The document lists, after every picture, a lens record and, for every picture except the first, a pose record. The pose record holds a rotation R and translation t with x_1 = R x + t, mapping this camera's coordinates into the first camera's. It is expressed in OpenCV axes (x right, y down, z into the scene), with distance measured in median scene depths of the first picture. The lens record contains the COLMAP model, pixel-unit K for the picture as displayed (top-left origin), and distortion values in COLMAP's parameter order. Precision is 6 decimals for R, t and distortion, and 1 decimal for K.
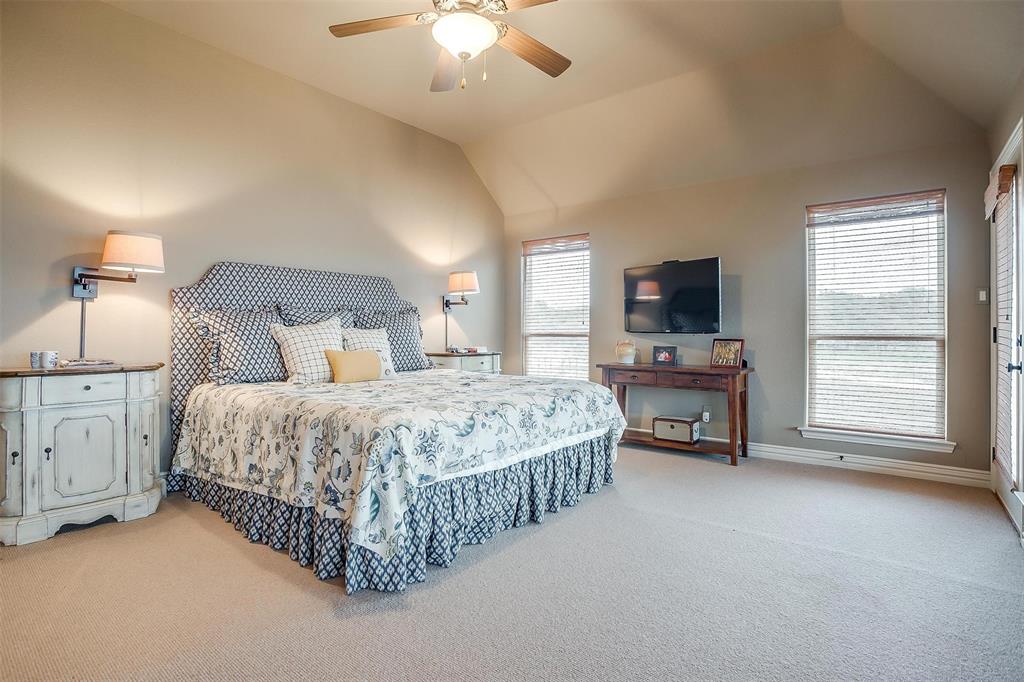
lens RADIAL K [[504.8, 0, 507.2], [0, 504.8, 337.7], [0, 0, 1]] dist [-0.065021, 0.025997]
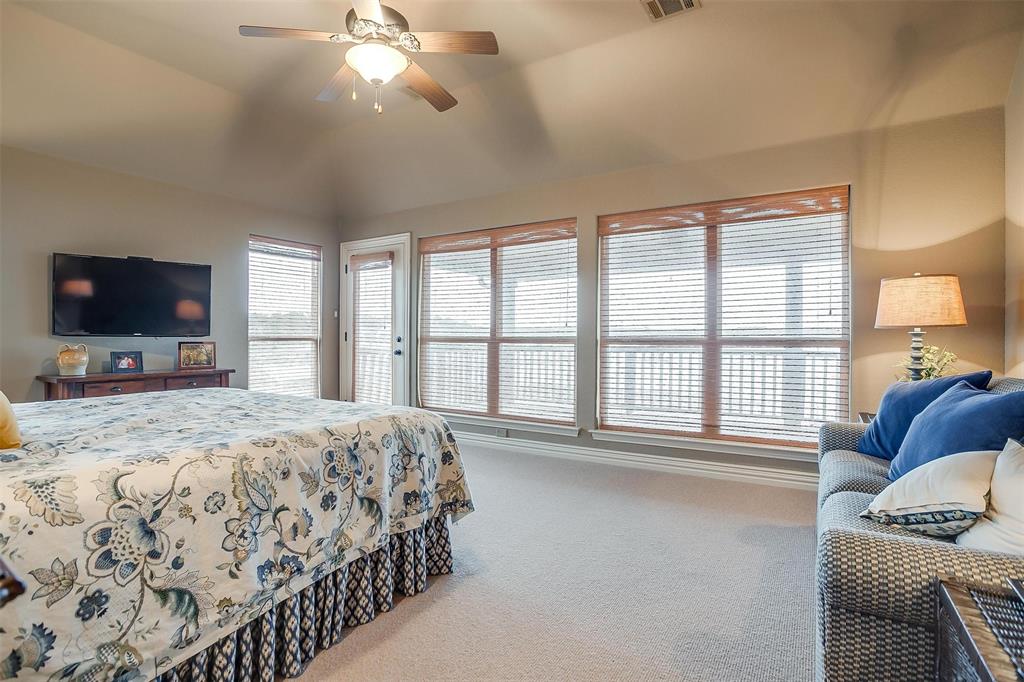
lens RADIAL K [[504.8, 0, 507.2], [0, 504.8, 337.7], [0, 0, 1]] dist [-0.065021, 0.025997]
pose [[-0.122137, -0.004914, 0.992501, -0.776129], [0.012983, 0.999894, 0.006549, -0.005063], [-0.992428, 0.013685, -0.122061, 0.551135]]
